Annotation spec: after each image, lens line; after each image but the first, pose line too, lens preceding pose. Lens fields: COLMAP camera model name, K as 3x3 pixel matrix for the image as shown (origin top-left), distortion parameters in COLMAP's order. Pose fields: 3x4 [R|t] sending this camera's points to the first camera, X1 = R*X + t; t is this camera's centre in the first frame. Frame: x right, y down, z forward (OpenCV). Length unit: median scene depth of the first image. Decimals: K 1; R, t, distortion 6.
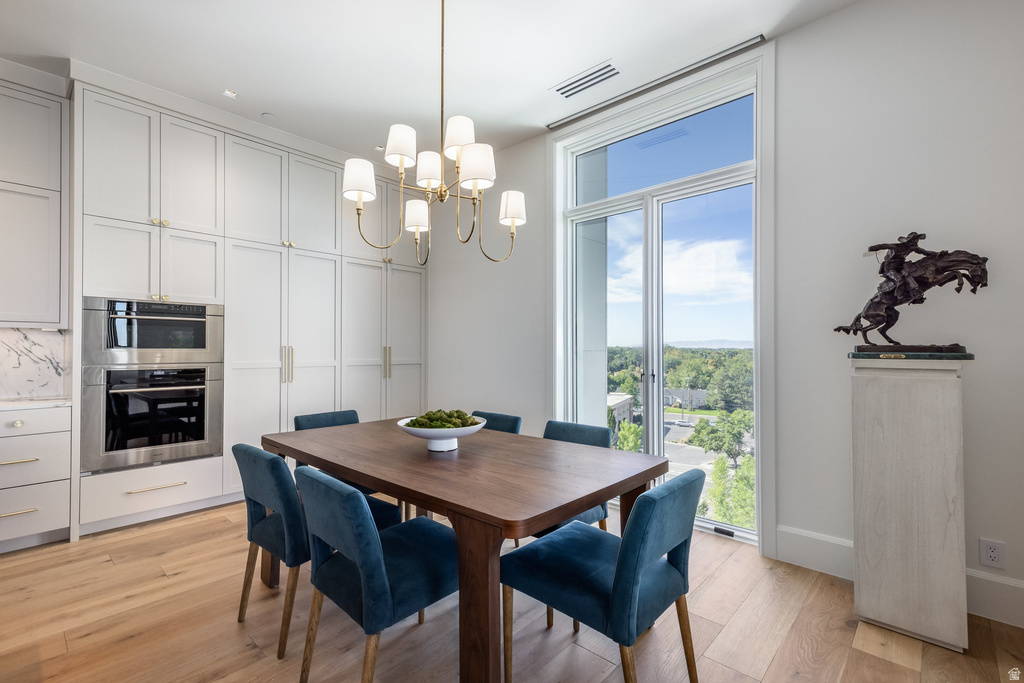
lens RADIAL K [[429.2, 0, 516.2], [0, 429.2, 347.6], [0, 0, 1]] dist [0.012279, 0.000018]
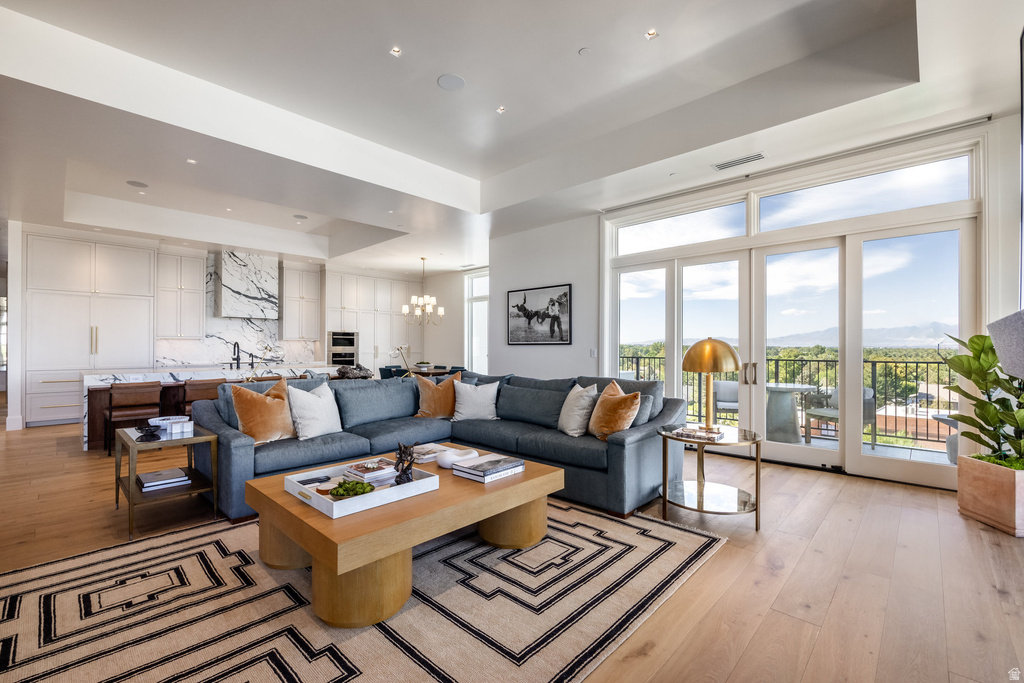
lens RADIAL K [[439.1, 0, 519.3], [0, 439.1, 342.3], [0, 0, 1]] dist [-0.019969, 0.000322]
pose [[0.999882, 0.003020, -0.015042, 0.820706], [-0.003089, 0.999985, -0.004579, -0.026125], [0.015028, 0.004625, 0.999876, -3.349273]]
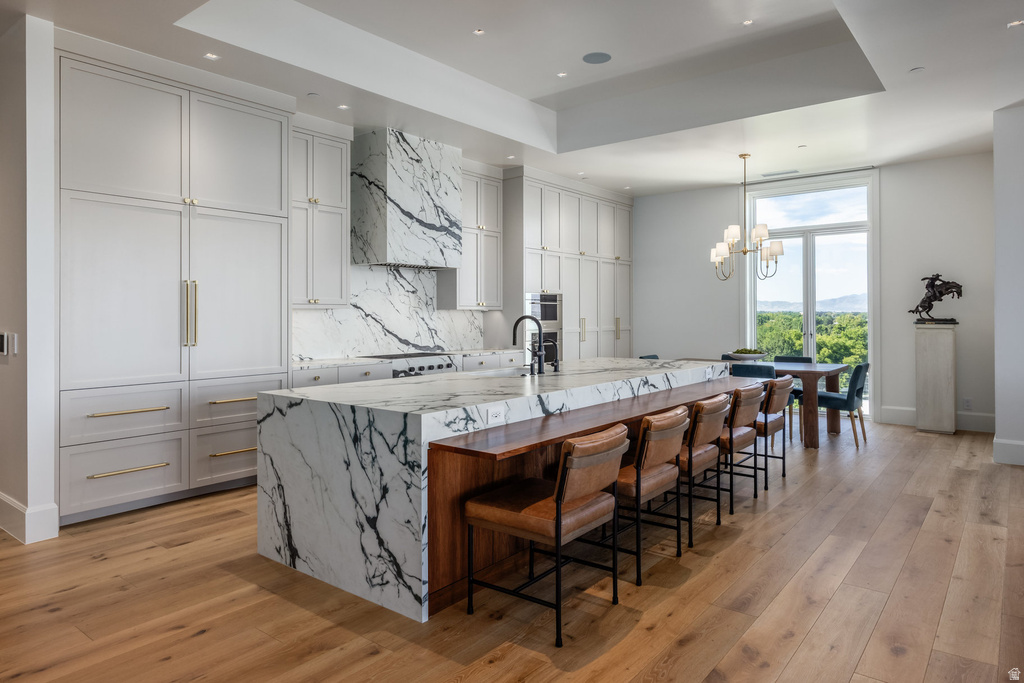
lens RADIAL K [[622.1, 0, 514.8], [0, 622.1, 312.0], [0, 0, 1]] dist [-0.013136, 0.003506]
pose [[0.997511, -0.003929, 0.070396, -1.630666], [0.003842, 0.999992, 0.001374, -0.053905], [-0.070401, -0.001100, 0.997518, -2.204111]]
